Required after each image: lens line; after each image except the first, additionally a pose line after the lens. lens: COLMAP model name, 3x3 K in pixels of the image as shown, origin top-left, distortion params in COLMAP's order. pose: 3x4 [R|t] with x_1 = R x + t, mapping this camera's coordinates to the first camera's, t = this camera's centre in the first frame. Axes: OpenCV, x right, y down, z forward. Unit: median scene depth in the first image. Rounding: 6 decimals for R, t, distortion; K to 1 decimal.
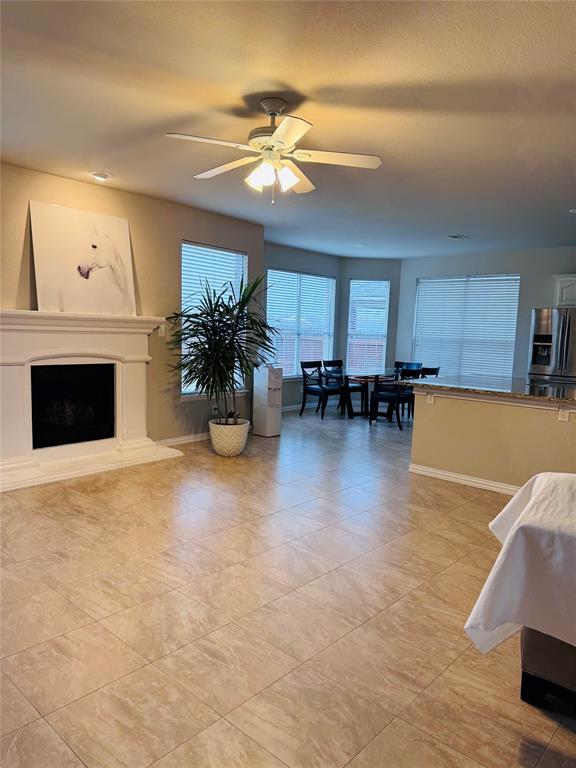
lens RADIAL K [[548.8, 0, 288.0], [0, 548.8, 384.0], [0, 0, 1]] dist [0.063286, -0.004500]
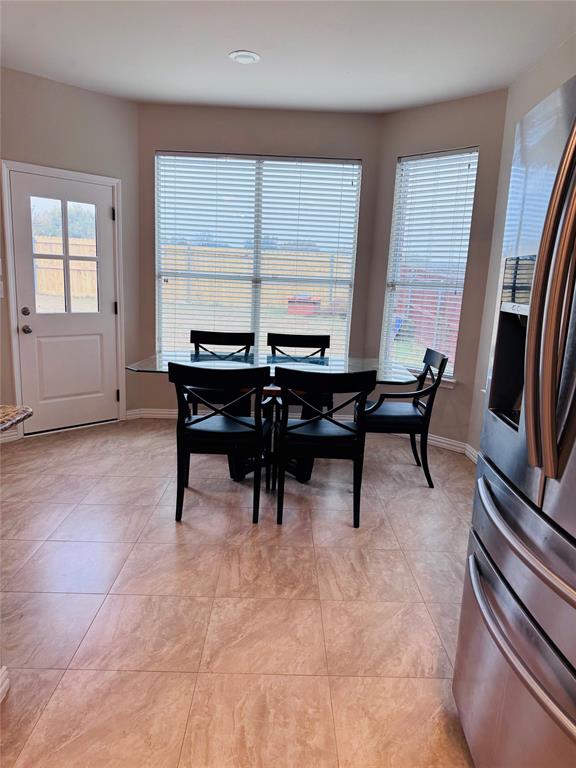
lens RADIAL K [[548.8, 0, 288.0], [0, 548.8, 384.0], [0, 0, 1]] dist [0.063286, -0.004500]
pose [[0.682349, 0.139941, -0.717507, 0.414369], [-0.091531, 0.990137, 0.106068, -0.047974], [0.725274, -0.006701, 0.688428, 0.624655]]
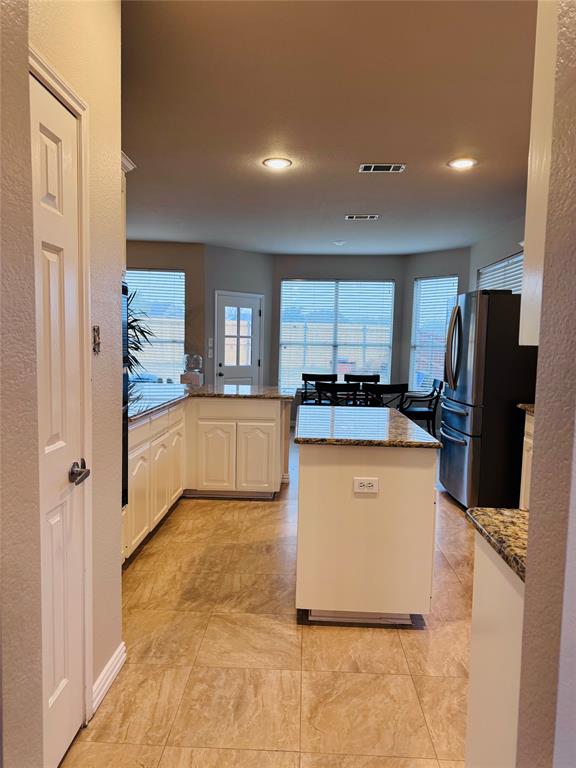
lens RADIAL K [[537.3, 0, 288.0], [0, 537.3, 384.0], [0, 0, 1]] dist [0.184566, -0.000944]
pose [[0.648729, 0.044246, -0.759732, 0.634220], [-0.074728, 0.997187, -0.005735, -0.013884], [0.757342, 0.060494, 0.650210, 0.330805]]
